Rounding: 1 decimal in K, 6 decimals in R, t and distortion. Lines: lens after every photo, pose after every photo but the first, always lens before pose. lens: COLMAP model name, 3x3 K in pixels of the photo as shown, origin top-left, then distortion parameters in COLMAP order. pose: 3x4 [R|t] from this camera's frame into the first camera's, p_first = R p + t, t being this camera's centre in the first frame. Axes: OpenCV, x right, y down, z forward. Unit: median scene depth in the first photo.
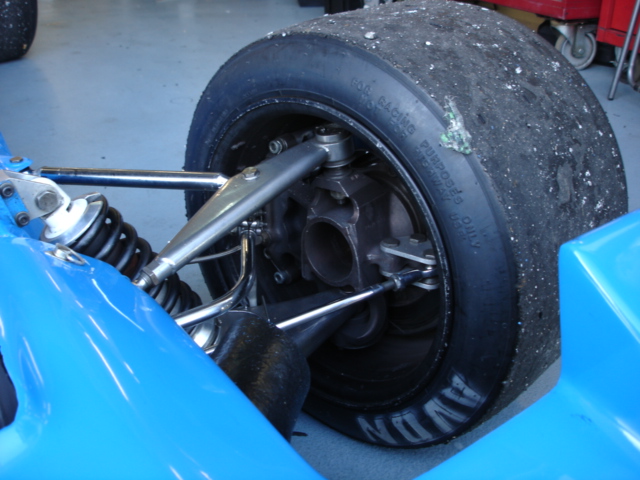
lens RADIAL K [[731.7, 0, 320.0], [0, 731.7, 240.0], [0, 0, 1]] dist [-0.094271, -0.052359]
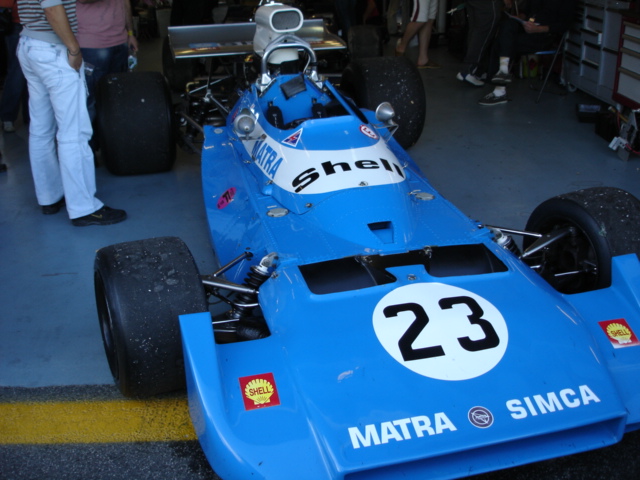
lens RADIAL K [[731.7, 0, 320.0], [0, 731.7, 240.0], [0, 0, 1]] dist [-0.094271, -0.052359]
pose [[0.930424, 0.129416, -0.342874, 0.087607], [-0.150169, 0.988056, -0.034562, 0.236881], [0.334306, 0.083647, 0.938745, -2.839020]]
